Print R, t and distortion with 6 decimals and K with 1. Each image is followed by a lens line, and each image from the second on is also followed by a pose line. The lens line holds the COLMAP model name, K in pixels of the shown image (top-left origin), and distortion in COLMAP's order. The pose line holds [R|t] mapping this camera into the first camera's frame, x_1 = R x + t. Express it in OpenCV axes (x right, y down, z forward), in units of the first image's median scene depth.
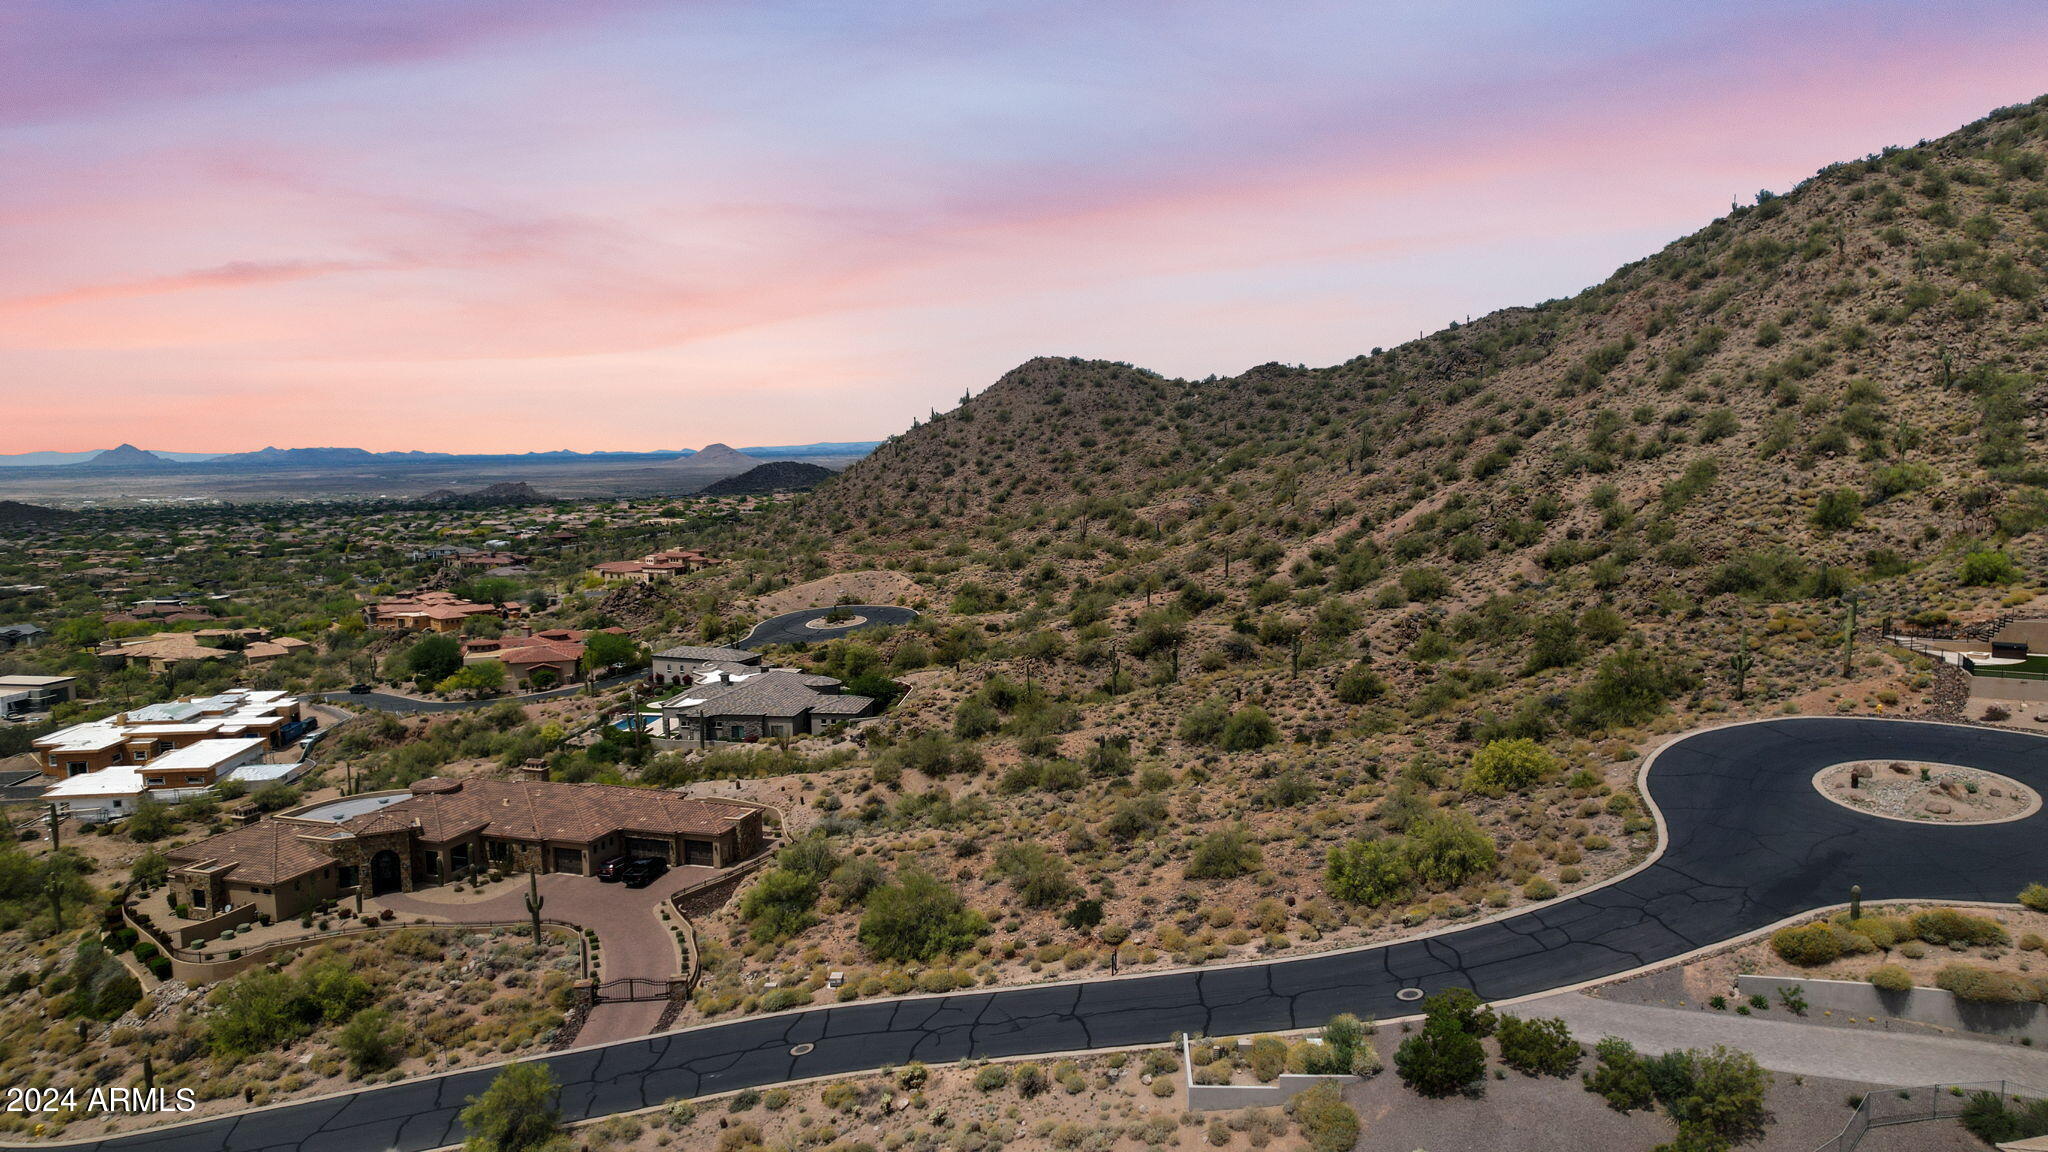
lens RADIAL K [[1312.4, 0, 1032.3], [0, 1312.4, 575.9], [0, 0, 1]] dist [-0.080044, 0.069956]
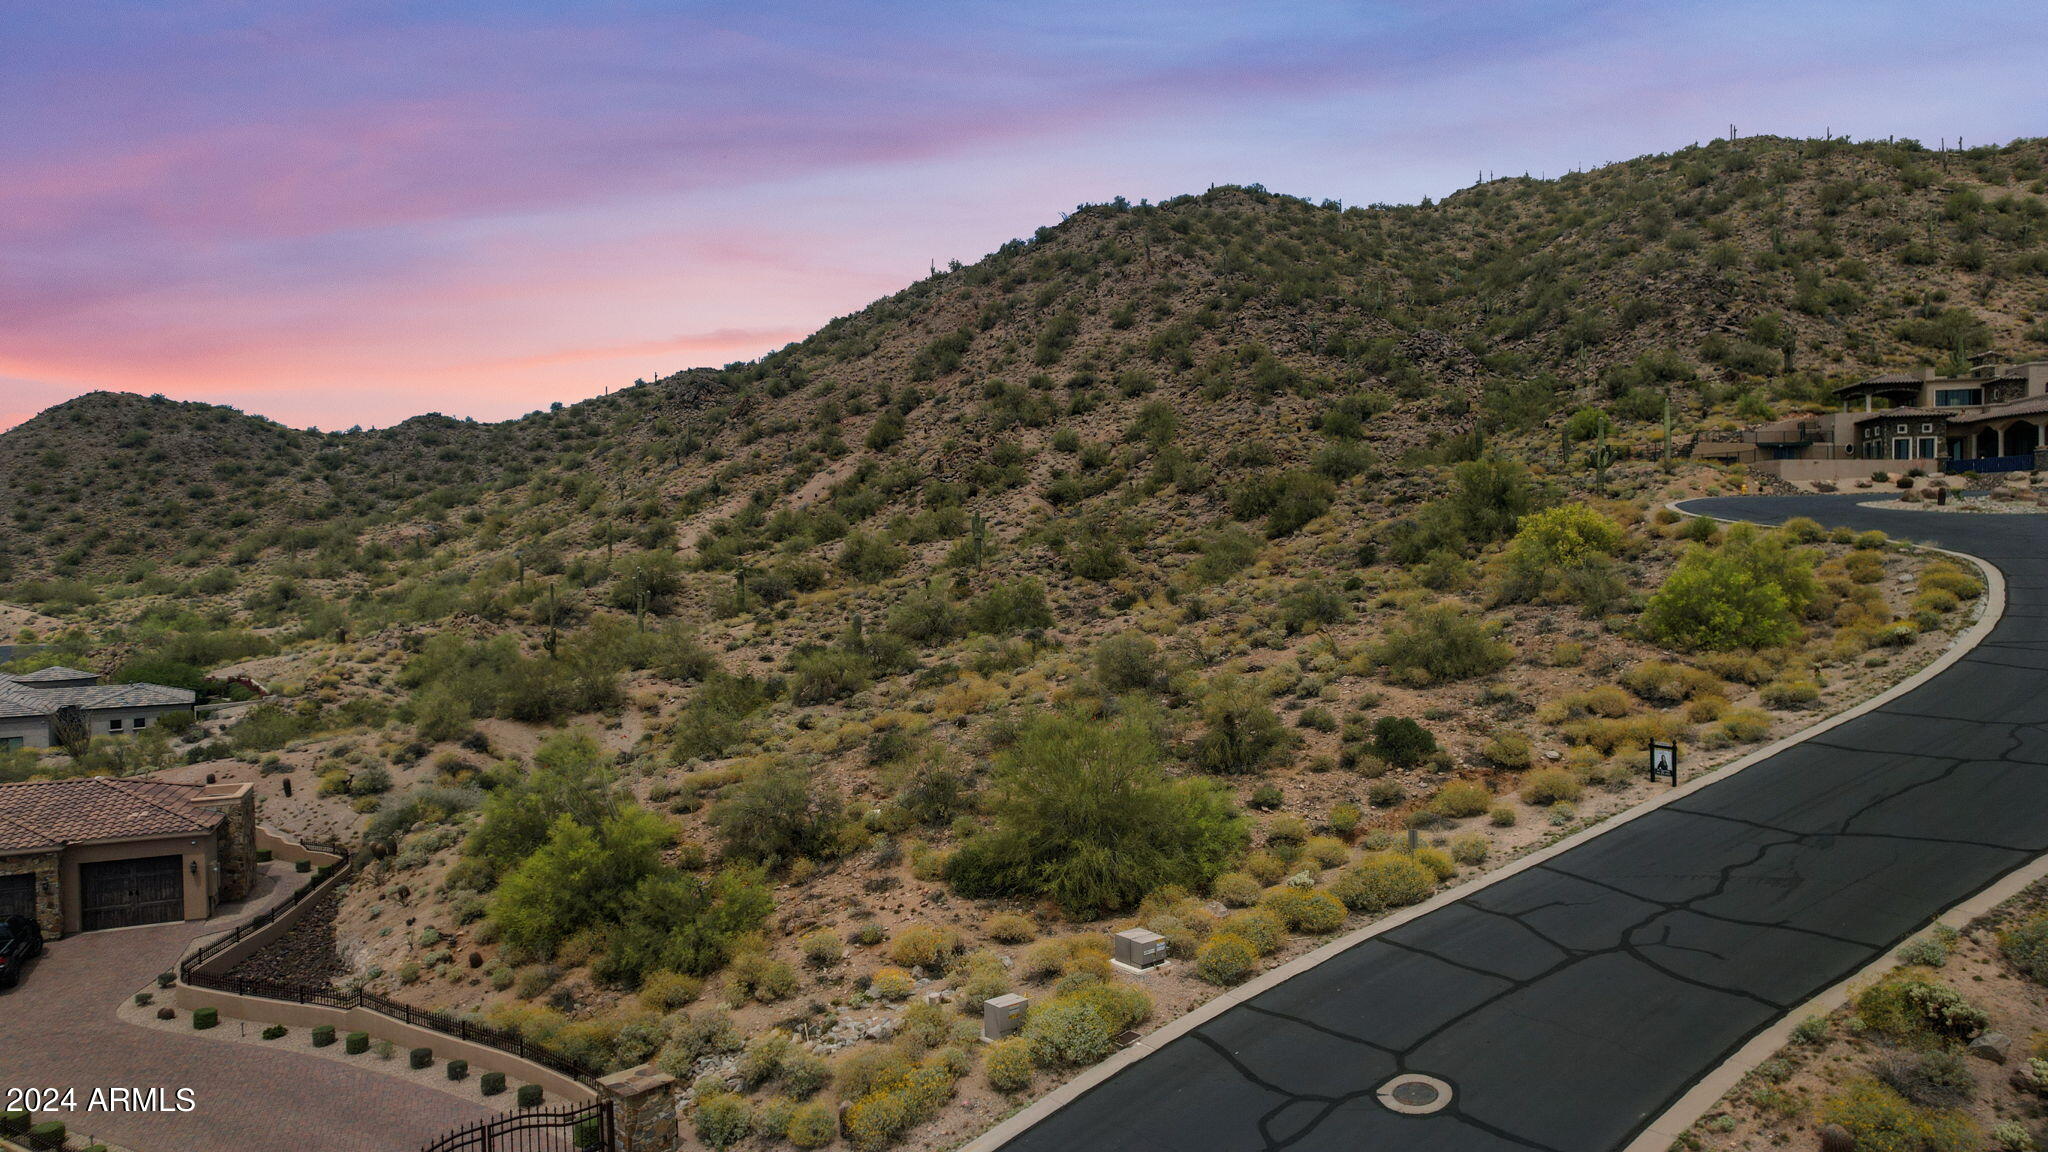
lens RADIAL K [[1312.4, 0, 1048.6], [0, 1312.4, 579.1], [0, 0, 1]] dist [-0.080044, 0.069956]
pose [[0.766025, -0.014855, 0.642639, -0.061231], [0.074327, 0.995074, -0.065595, 0.034885], [-0.638499, 0.098013, 0.763356, 0.111510]]
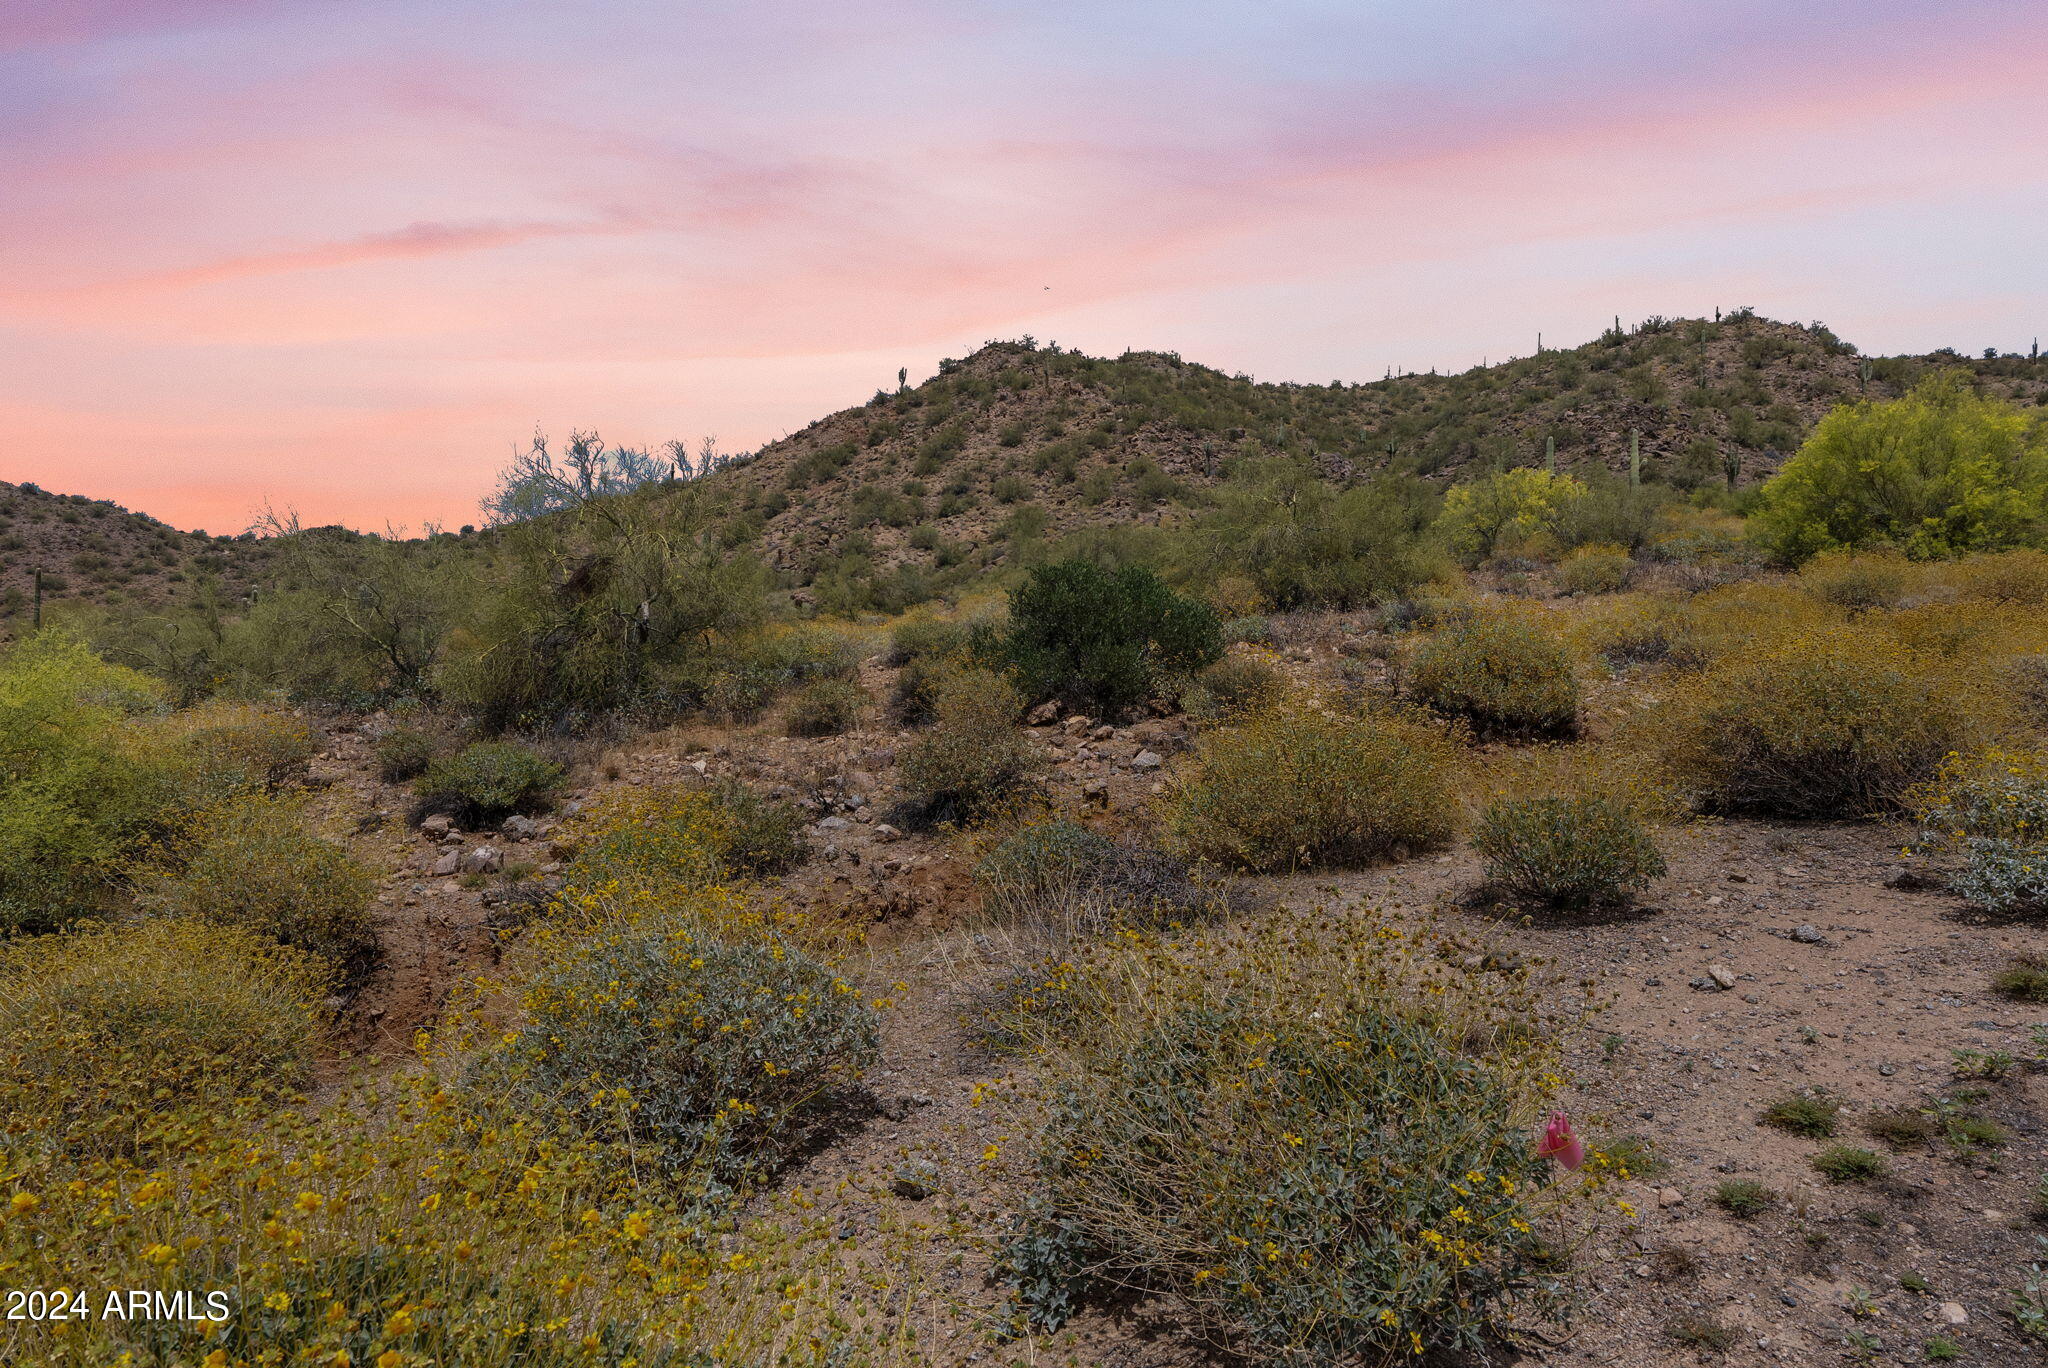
lens RADIAL K [[1207.9, 0, 1038.6], [0, 1207.9, 674.3], [0, 0, 1]] dist [0.002960, -0.001191]
pose [[0.731754, 0.067204, 0.678248, -0.008313], [0.023911, 0.991983, -0.124087, 0.044284], [-0.681150, 0.107019, 0.724280, 0.145555]]
